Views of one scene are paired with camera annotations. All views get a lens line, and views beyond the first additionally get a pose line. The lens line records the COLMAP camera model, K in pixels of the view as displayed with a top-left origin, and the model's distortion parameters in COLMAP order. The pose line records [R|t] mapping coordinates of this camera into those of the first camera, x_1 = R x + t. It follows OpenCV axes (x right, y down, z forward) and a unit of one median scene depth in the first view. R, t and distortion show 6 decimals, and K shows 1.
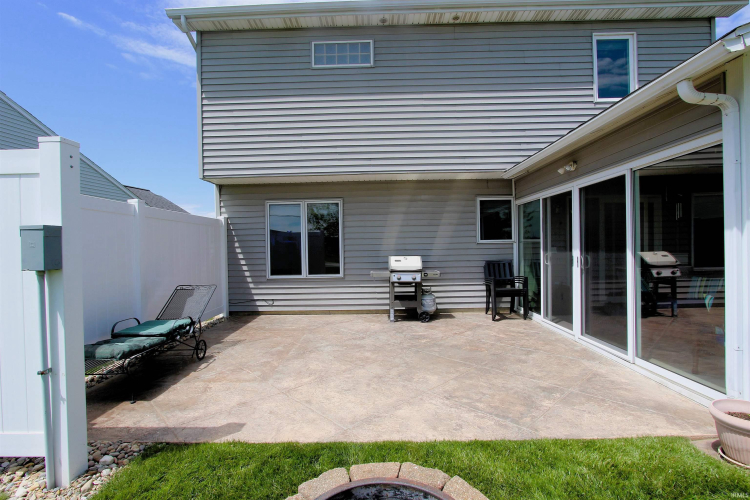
lens RADIAL K [[343.5, 0, 375.0], [0, 343.5, 250.0], [0, 0, 1]] dist [-0.019325, -0.000112]
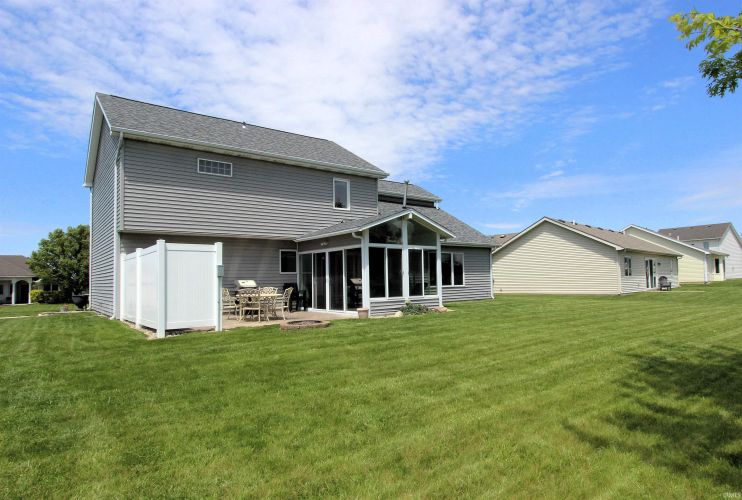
lens RADIAL K [[431.4, 0, 371.0], [0, 431.4, 250.0], [0, 0, 1]] dist [0.000105, 0.000071]
pose [[0.787951, 0.046406, 0.613987, -0.852935], [0.011148, 0.995917, -0.089580, 0.074683], [-0.615637, 0.077429, 0.784216, -1.302329]]
